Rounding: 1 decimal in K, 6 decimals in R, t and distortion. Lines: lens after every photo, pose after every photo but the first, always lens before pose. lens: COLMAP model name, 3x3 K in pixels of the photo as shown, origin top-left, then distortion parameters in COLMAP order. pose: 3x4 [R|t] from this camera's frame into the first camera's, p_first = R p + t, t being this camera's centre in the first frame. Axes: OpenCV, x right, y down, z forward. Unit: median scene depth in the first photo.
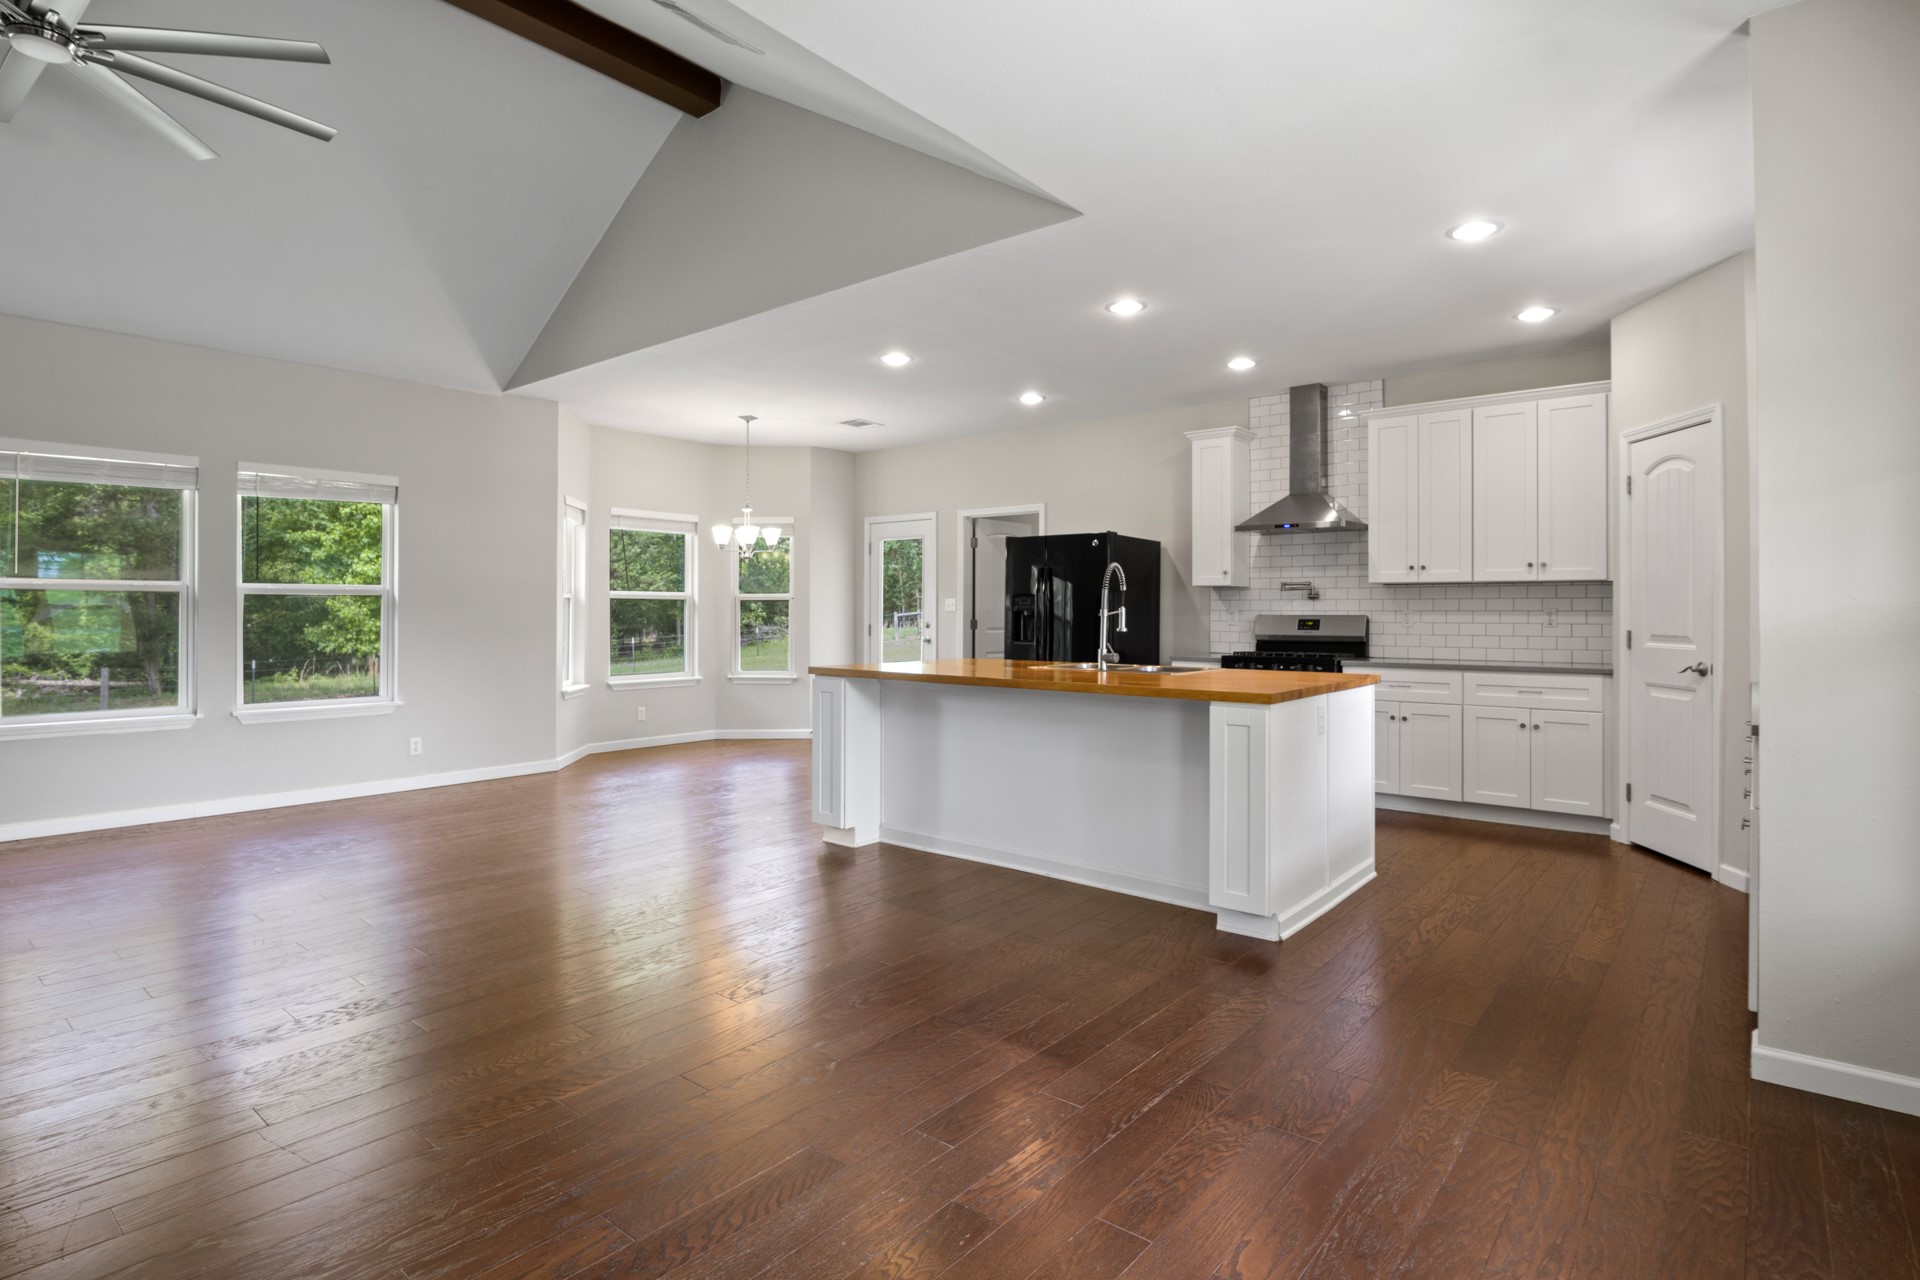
lens RADIAL K [[971.7, 0, 959.0], [0, 971.7, 604.1], [0, 0, 1]] dist [-0.020407, -0.001074]
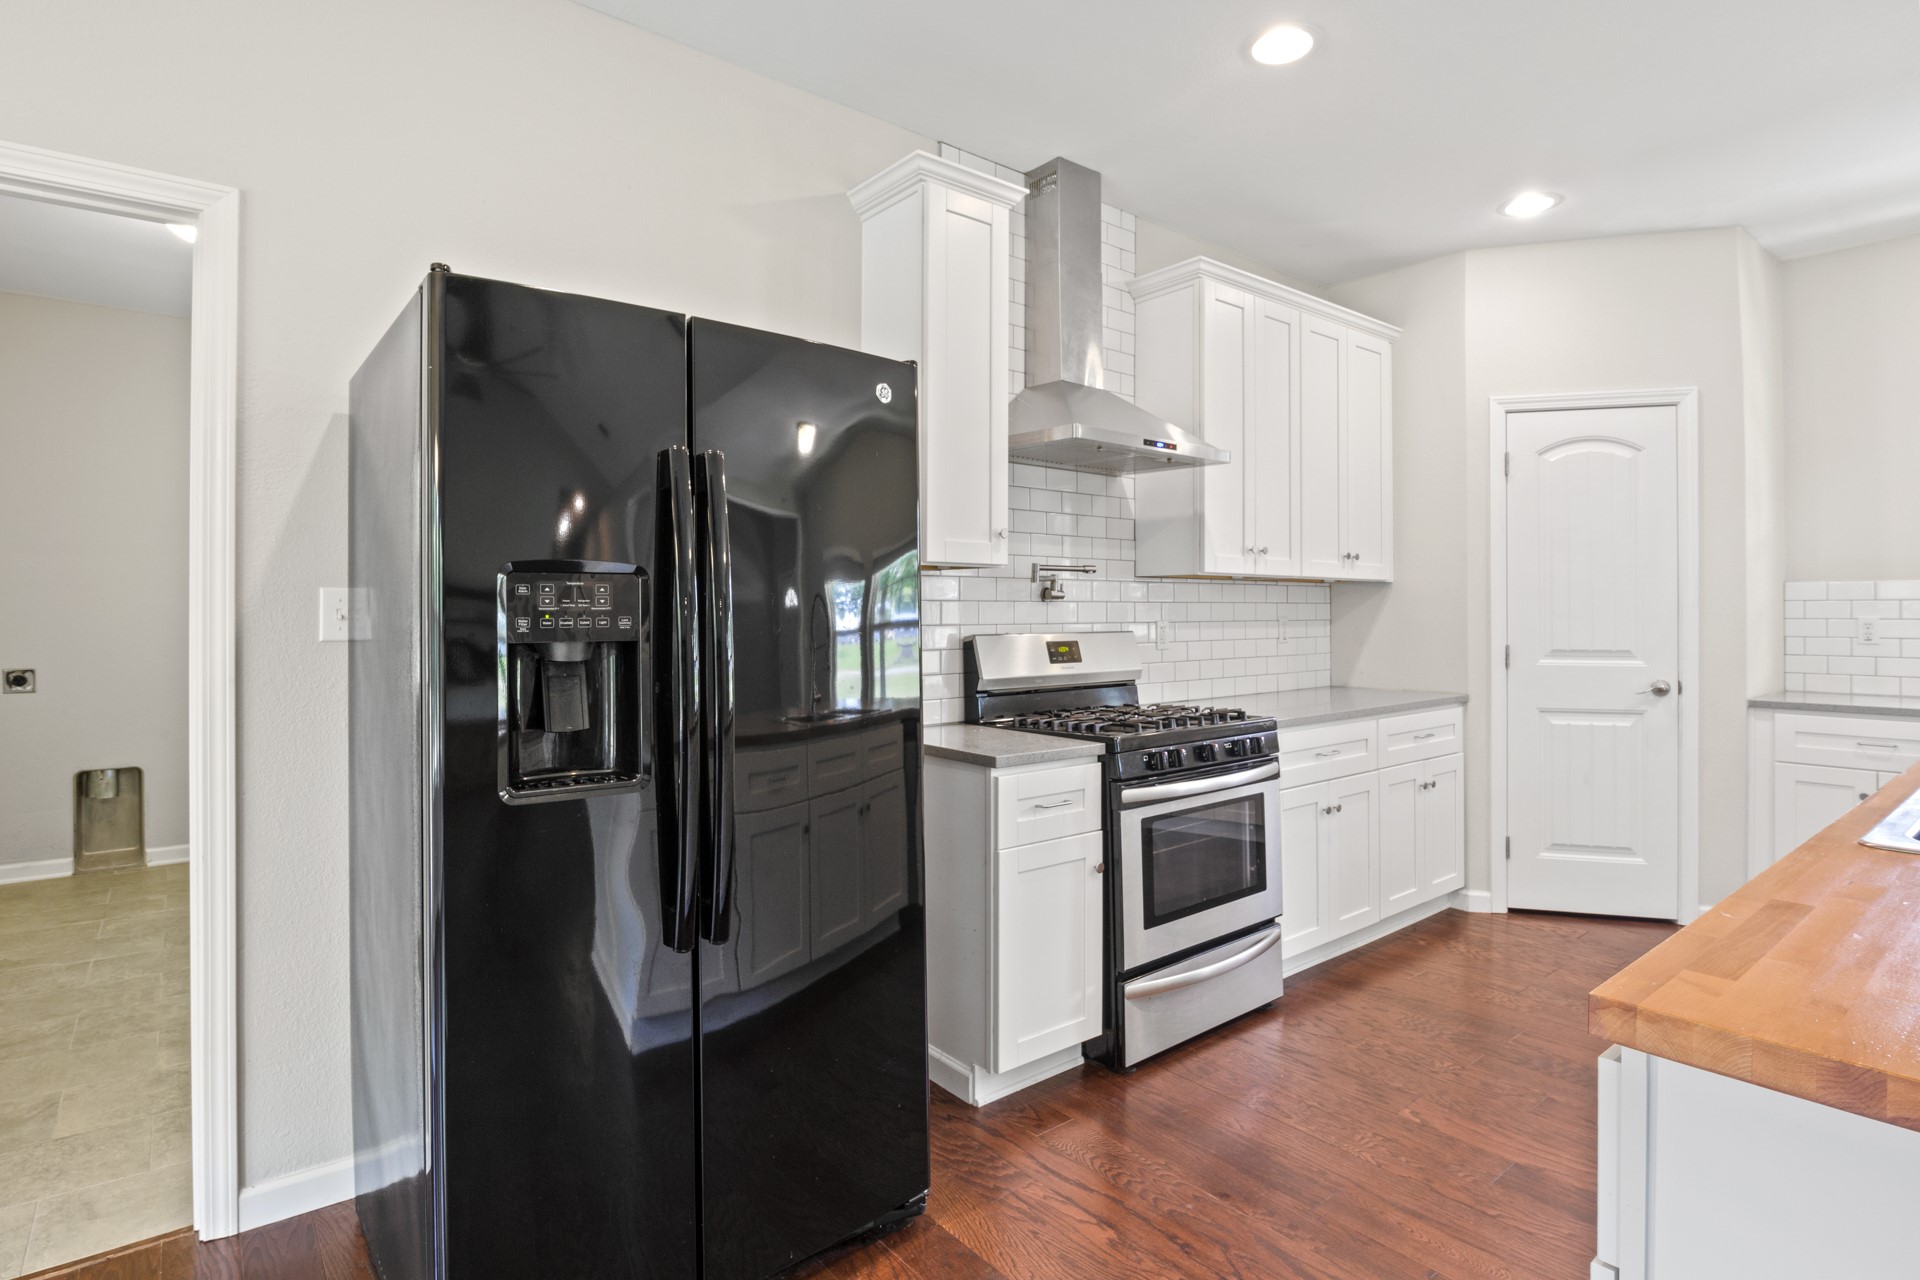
lens RADIAL K [[975.3, 0, 966.4], [0, 975.3, 603.4], [0, 0, 1]] dist [-0.016749, -0.001996]
pose [[0.199689, 0.006547, 0.979837, -0.155137], [-0.005288, 0.999970, -0.005604, -0.000534], [-0.979845, -0.004062, 0.199718, 1.077521]]
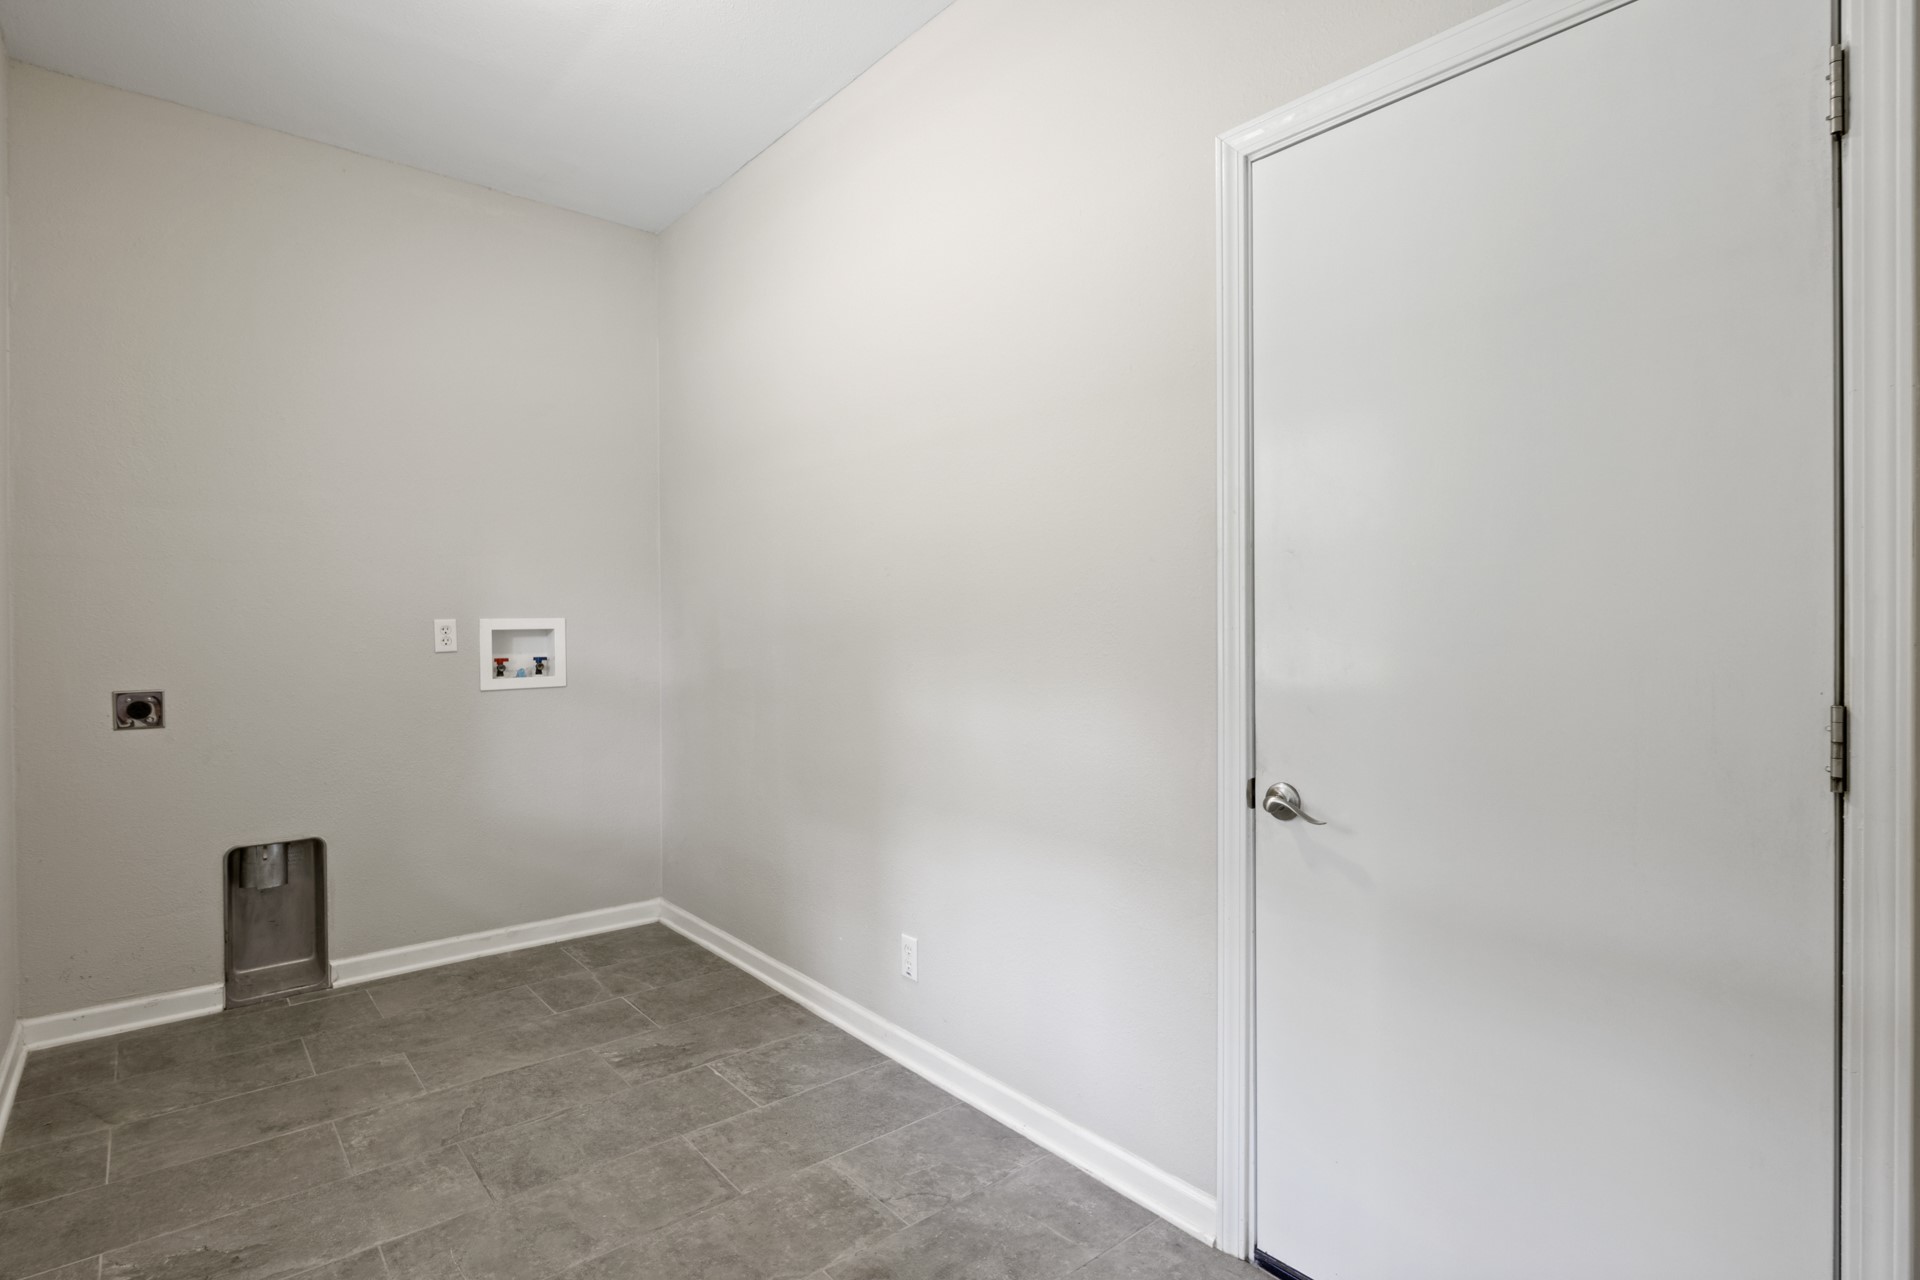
lens RADIAL K [[967.0, 0, 963.2], [0, 967.0, 617.9], [0, 0, 1]] dist [-0.015504, -0.003282]
pose [[0.187421, -0.002270, 0.982277, 0.045847], [-0.002448, 0.999993, 0.002778, 0.011592], [-0.982277, -0.002925, 0.187414, 1.472180]]
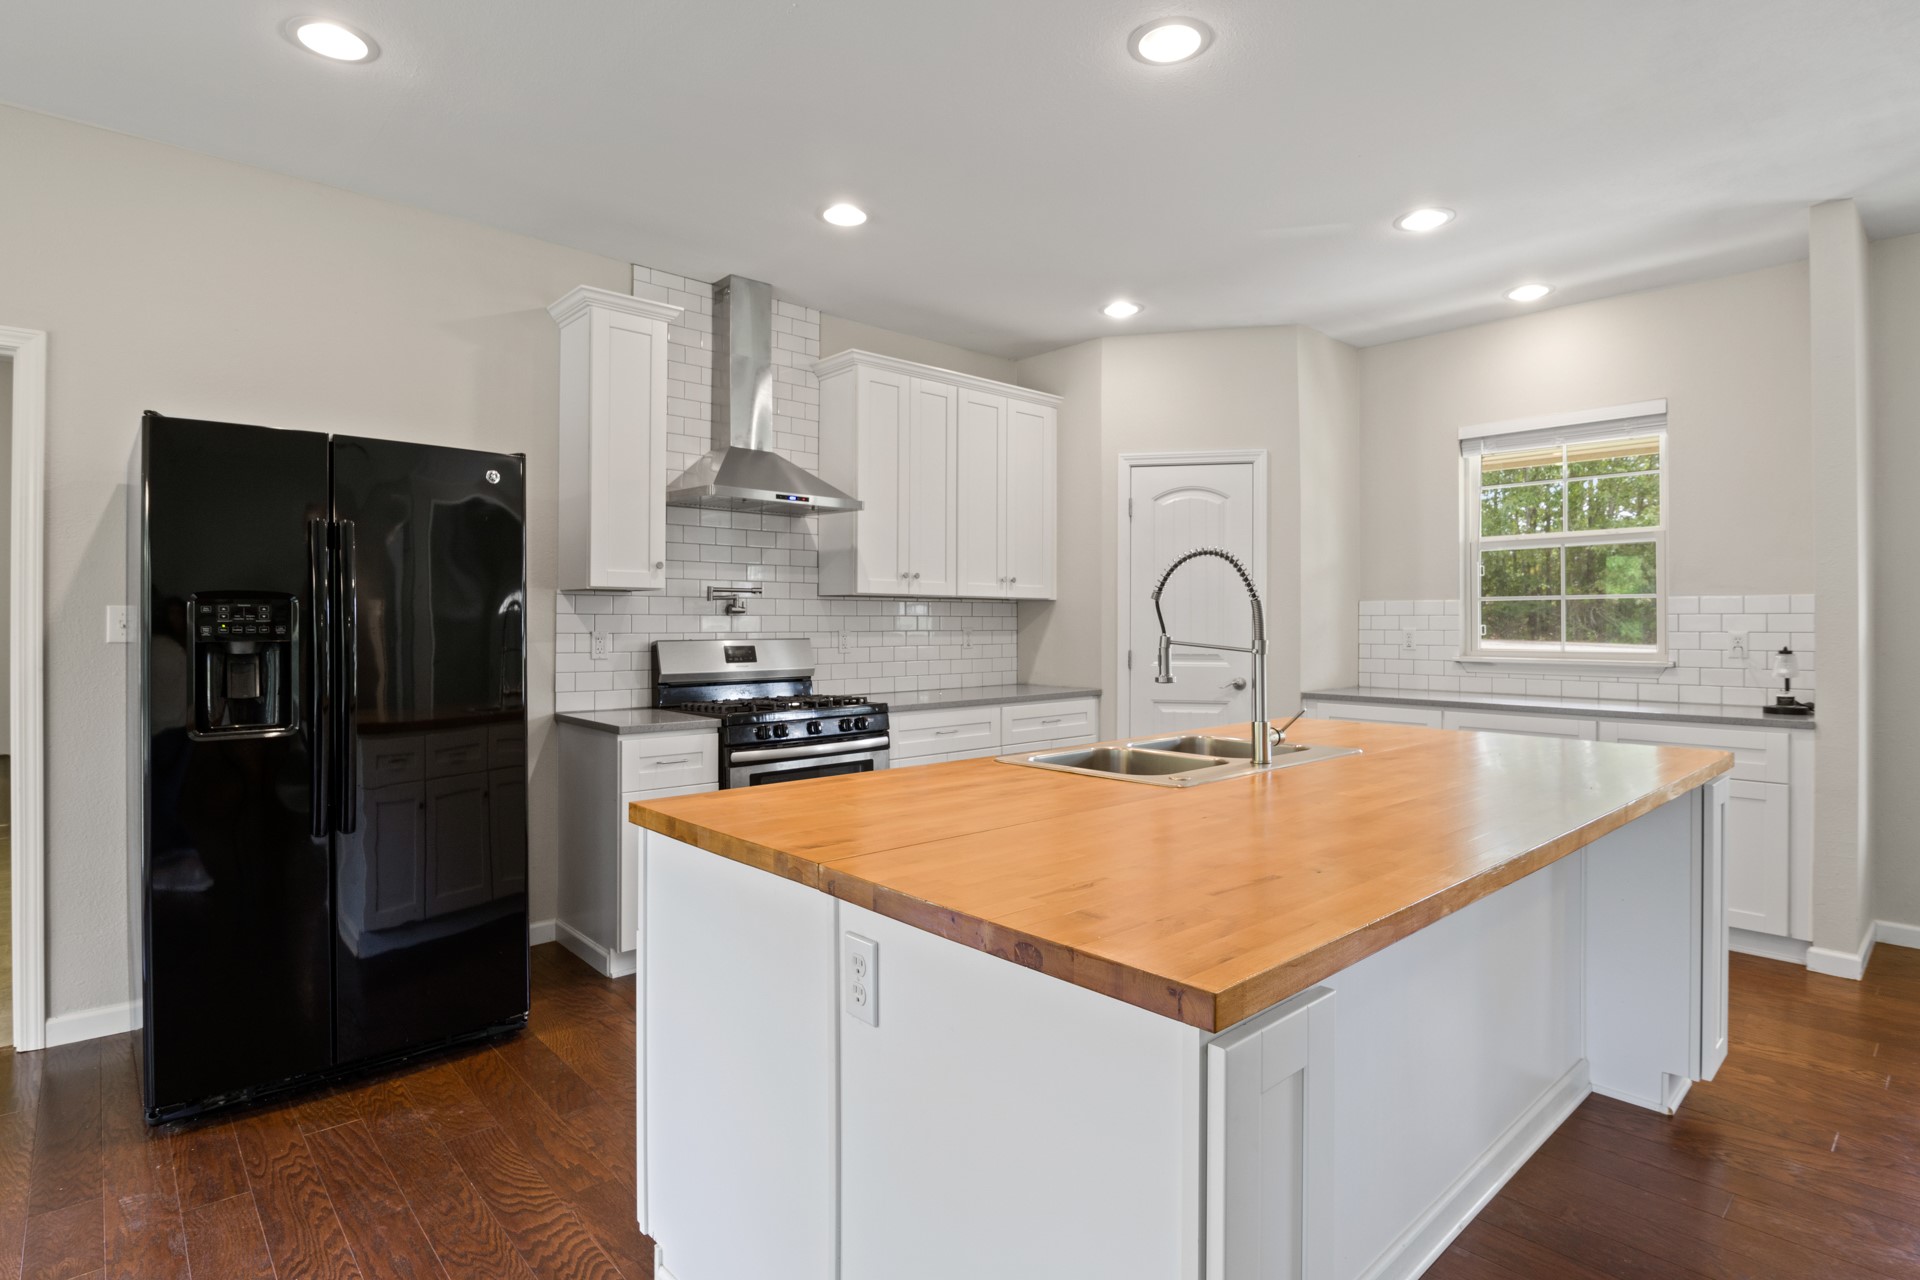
lens RADIAL K [[967.0, 0, 963.2], [0, 967.0, 617.9], [0, 0, 1]] dist [-0.015504, -0.003282]
pose [[0.143872, 0.003276, 0.989591, -0.285426], [-0.007679, 0.999968, -0.002194, -0.002865], [-0.989566, -0.007283, 0.143893, 0.864868]]
